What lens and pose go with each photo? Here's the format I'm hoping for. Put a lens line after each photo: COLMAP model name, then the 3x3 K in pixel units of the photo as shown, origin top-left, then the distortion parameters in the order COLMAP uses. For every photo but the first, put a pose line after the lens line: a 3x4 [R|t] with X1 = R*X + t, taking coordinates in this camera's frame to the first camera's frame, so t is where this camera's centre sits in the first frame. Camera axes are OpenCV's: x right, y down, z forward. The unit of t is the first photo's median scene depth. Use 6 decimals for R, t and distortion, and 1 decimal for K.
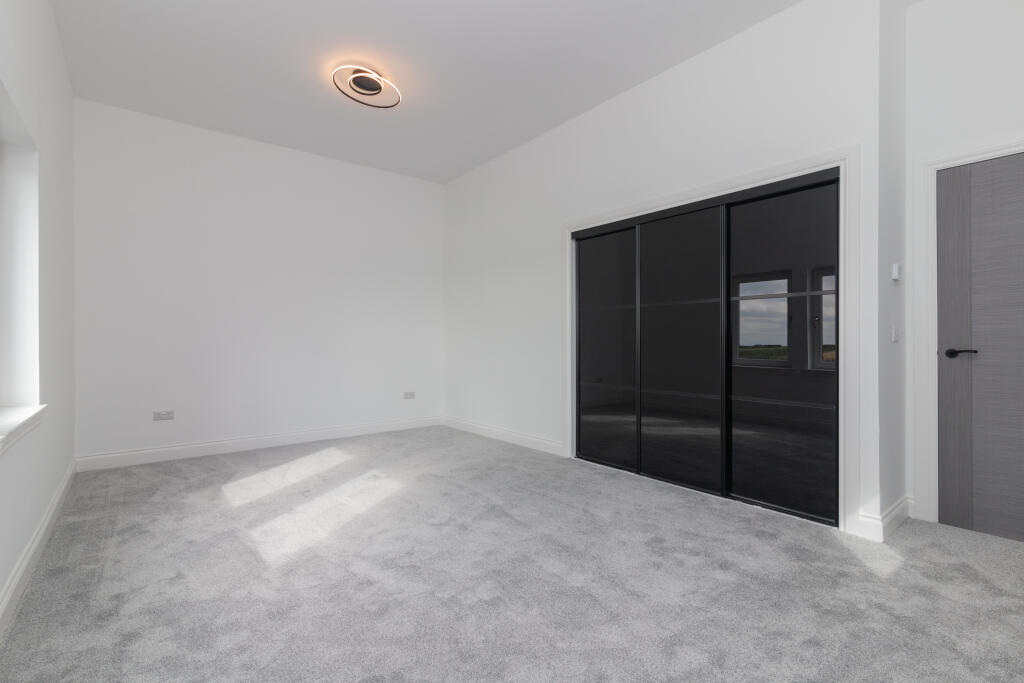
lens RADIAL K [[473.3, 0, 513.7], [0, 473.3, 339.8], [0, 0, 1]] dist [0.009900, -0.000843]
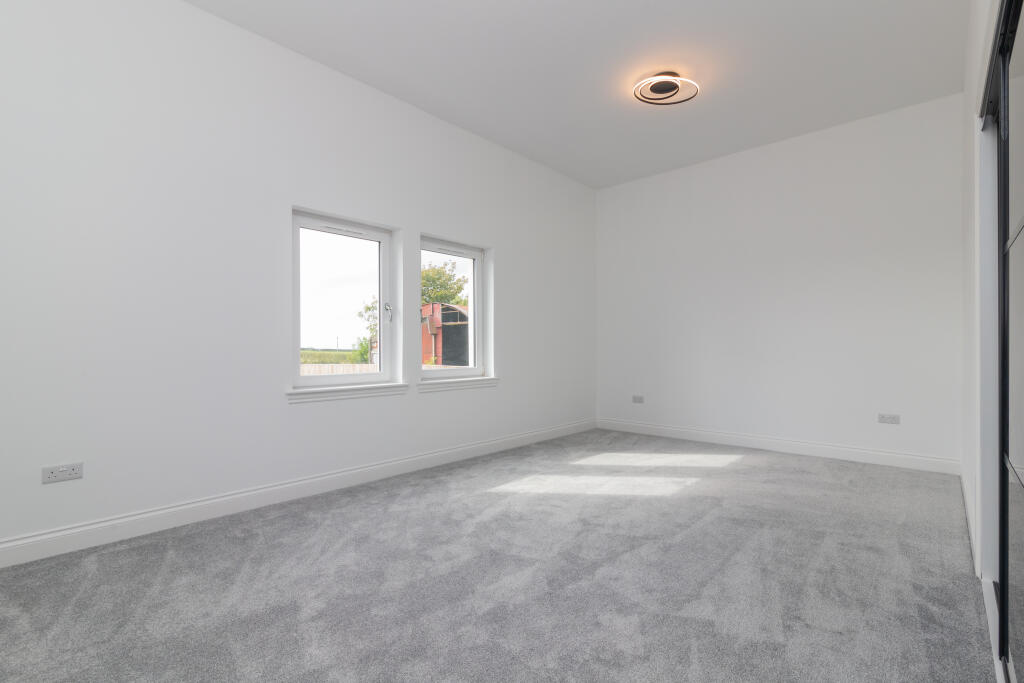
lens RADIAL K [[473.3, 0, 513.7], [0, 473.3, 339.8], [0, 0, 1]] dist [0.009900, -0.000843]
pose [[0.170931, -0.004566, -0.985272, 0.826431], [0.001541, 0.999989, -0.004367, -0.000049], [0.985282, -0.000772, 0.170936, 0.673650]]
